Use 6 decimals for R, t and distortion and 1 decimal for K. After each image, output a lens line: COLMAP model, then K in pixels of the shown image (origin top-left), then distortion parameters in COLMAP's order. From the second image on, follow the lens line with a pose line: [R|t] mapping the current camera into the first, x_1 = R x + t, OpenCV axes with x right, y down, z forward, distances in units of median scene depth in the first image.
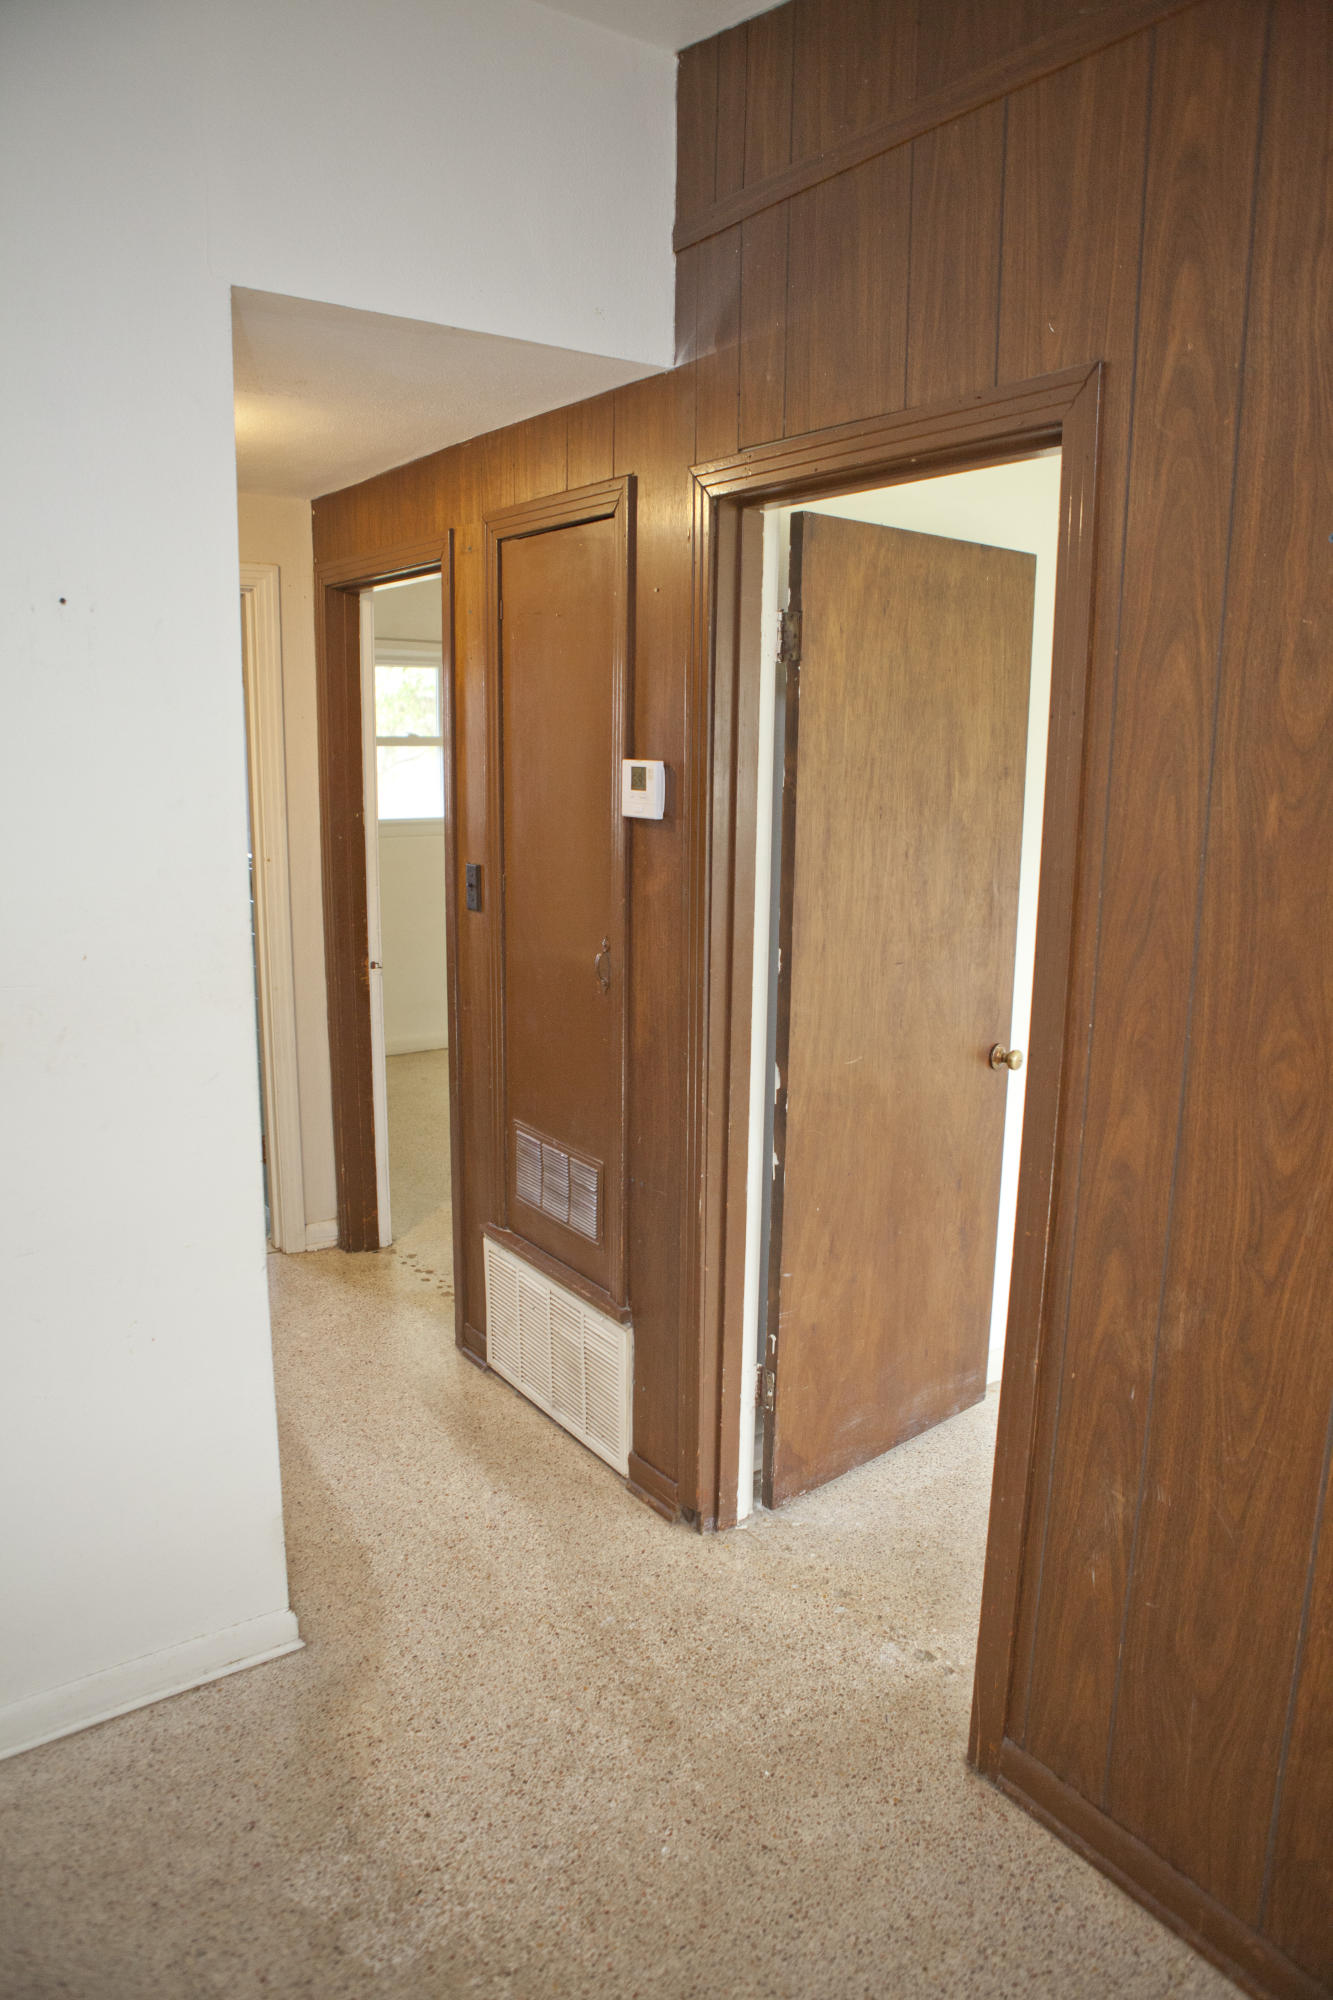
lens RADIAL K [[1363.8, 0, 670.0], [0, 1363.8, 1000.6], [0, 0, 1]] dist [-0.105335, 0.071313]
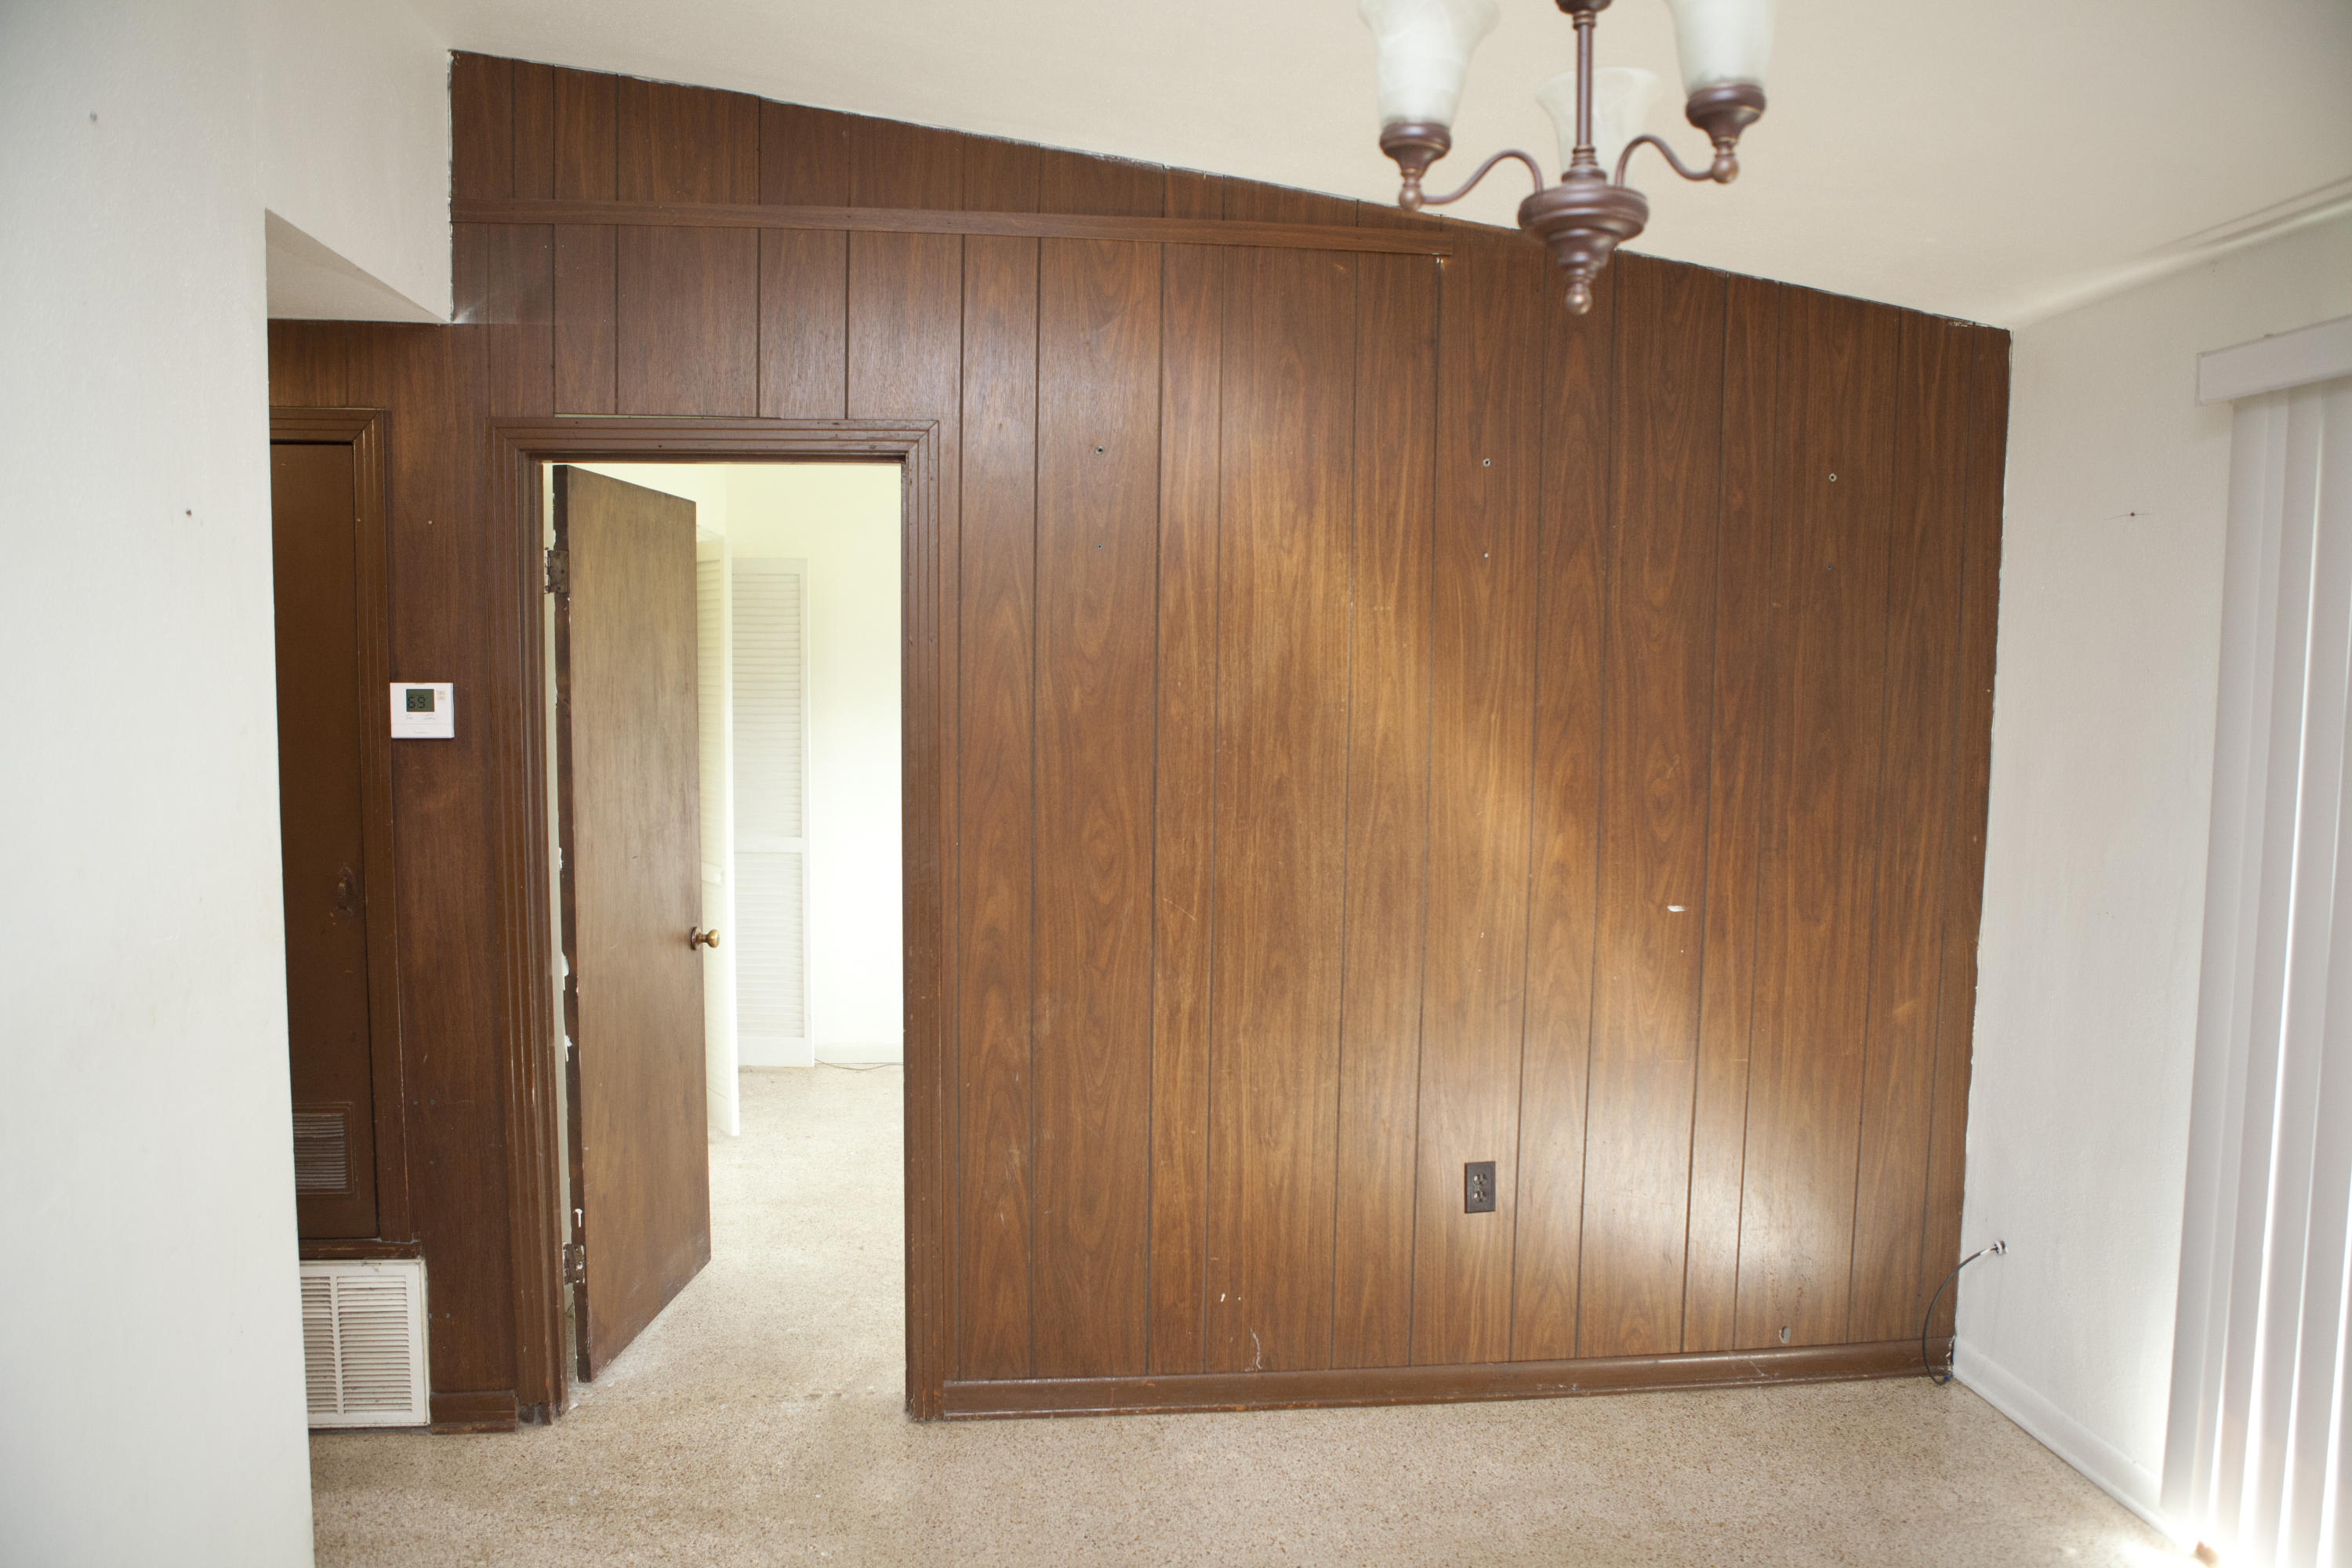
lens RADIAL K [[1605.9, 0, 1182.6], [0, 1605.9, 792.8], [0, 0, 1]] dist [-0.112593, 0.087620]
pose [[0.480404, -0.077629, 0.873605, -1.034890], [0.168124, 0.985754, -0.004859, 0.012054], [-0.860783, 0.149208, 0.486611, -0.092515]]
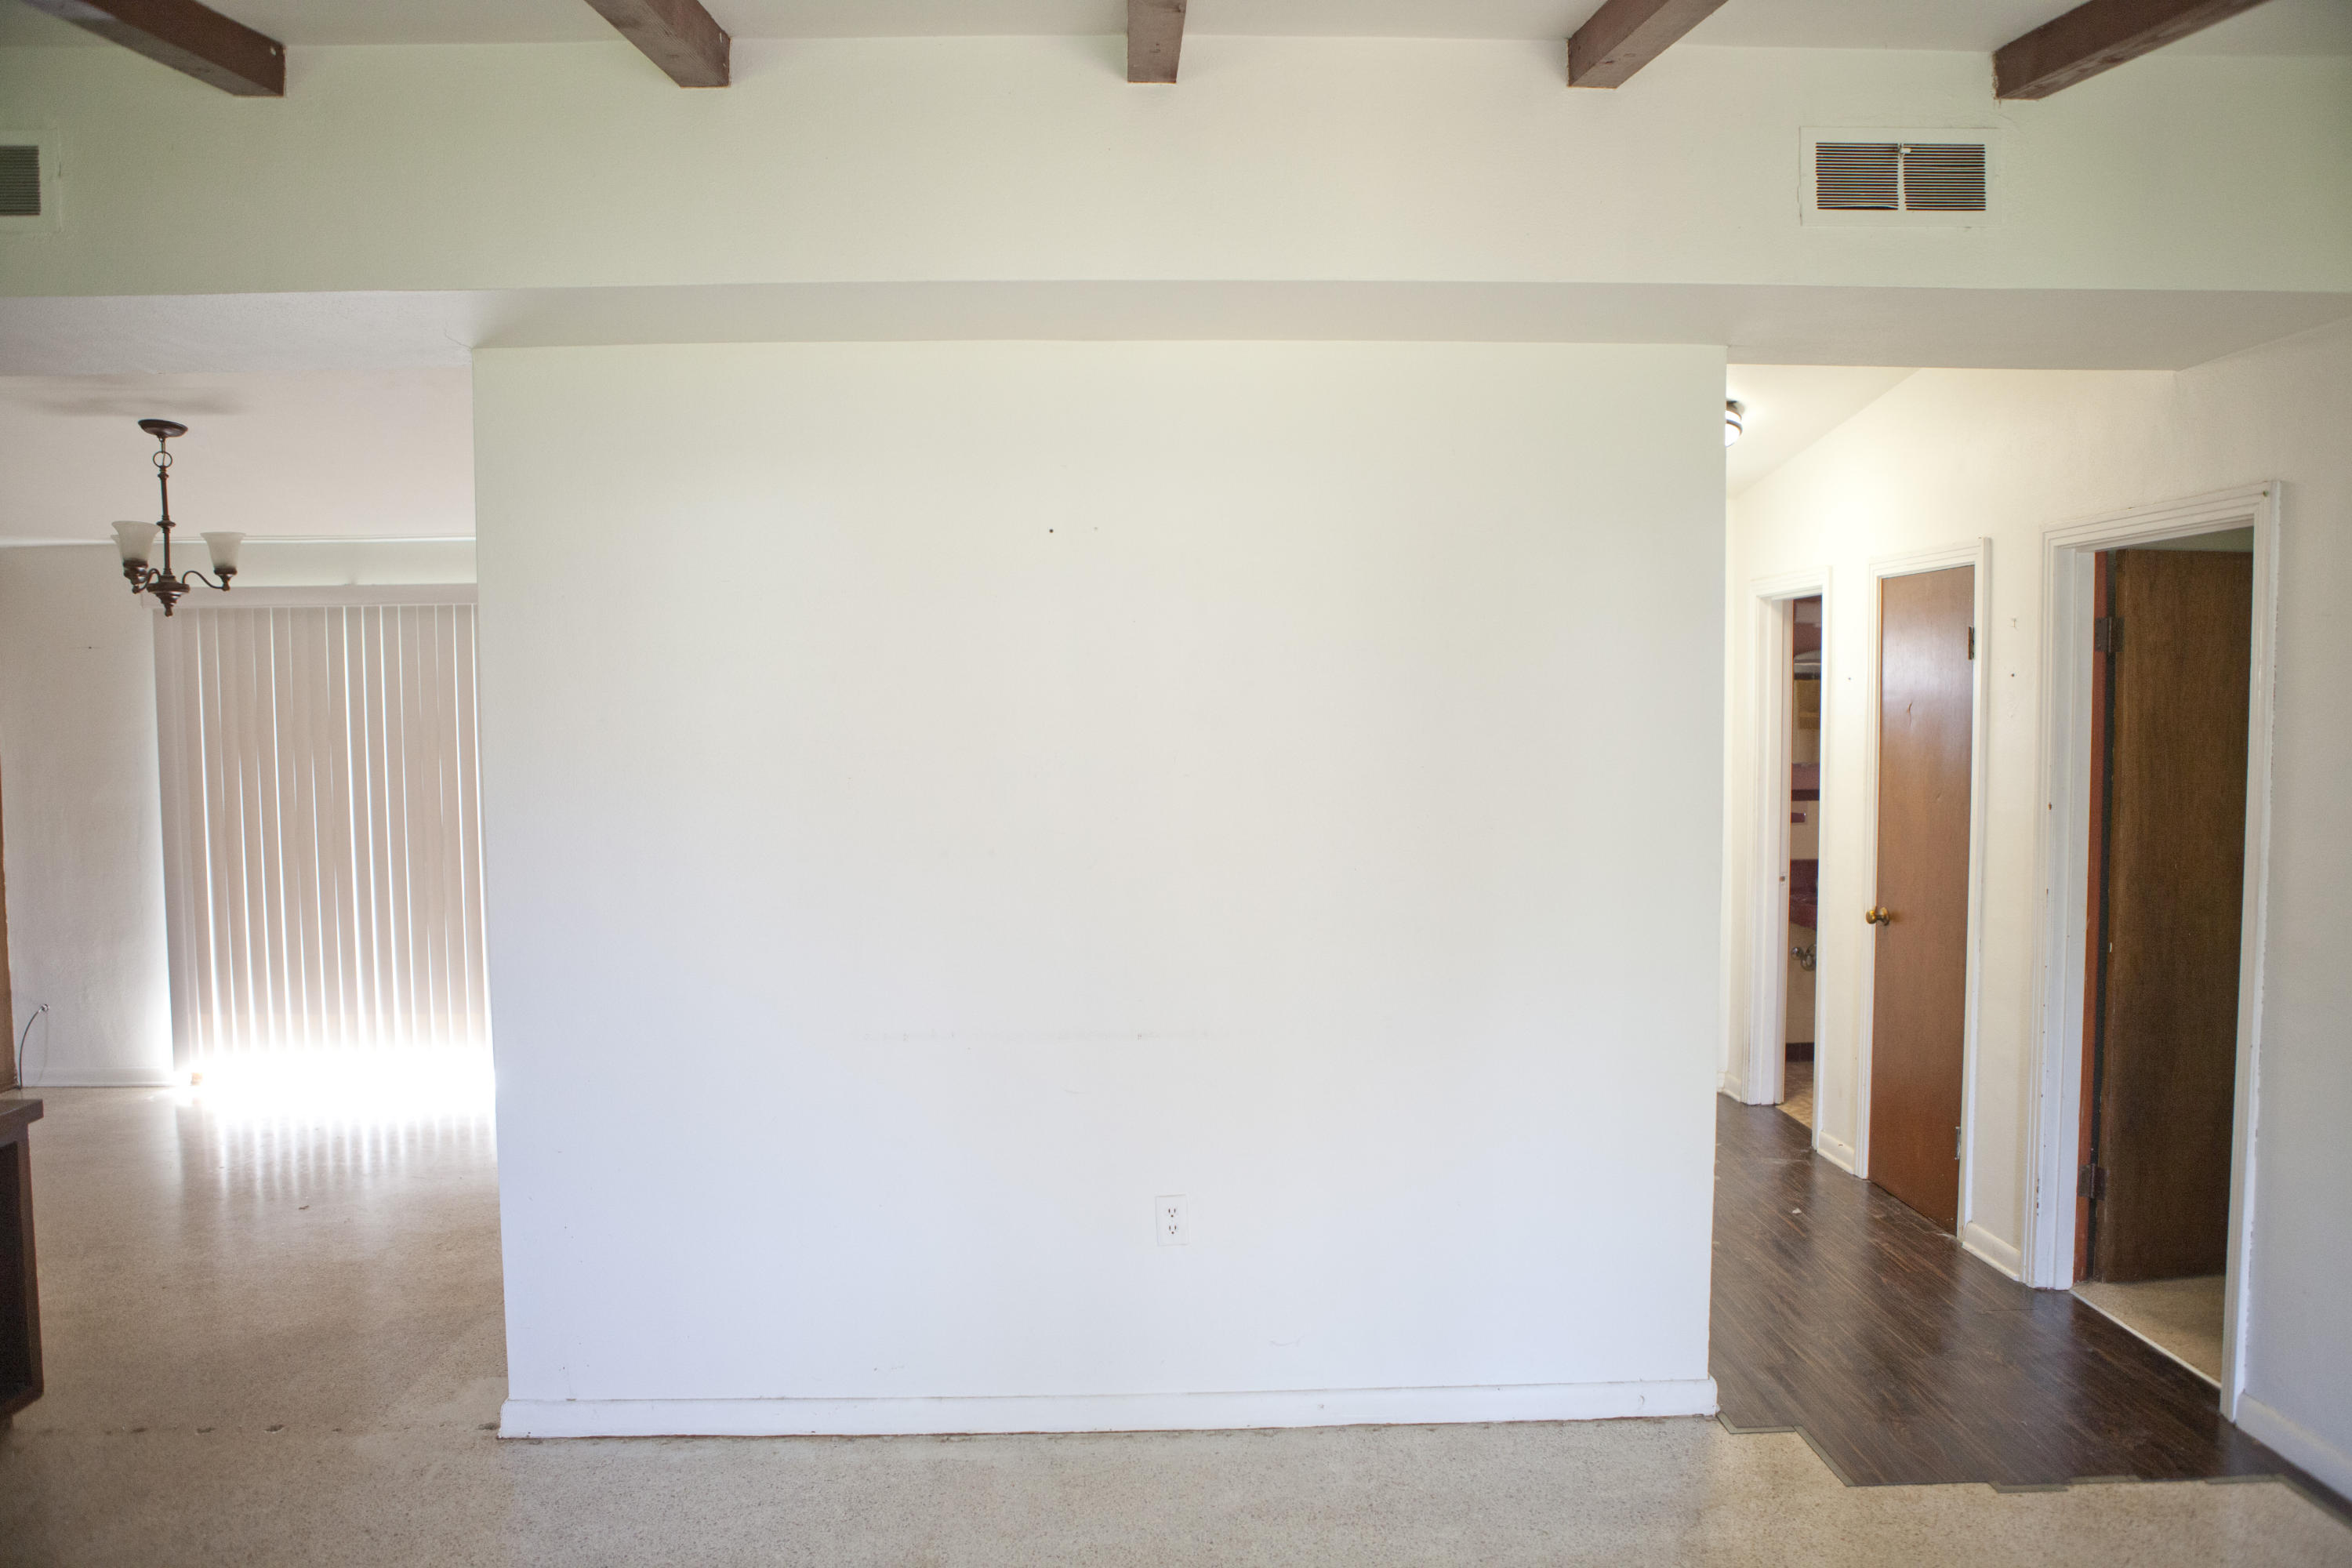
lens RADIAL K [[1605.9, 0, 1182.6], [0, 1605.9, 792.8], [0, 0, 1]] dist [-0.112593, 0.087620]
pose [[-0.837884, -0.031254, 0.544953, -3.117362], [0.108407, 0.968944, 0.222251, -0.302183], [-0.534975, 0.245297, -0.808474, 1.365513]]
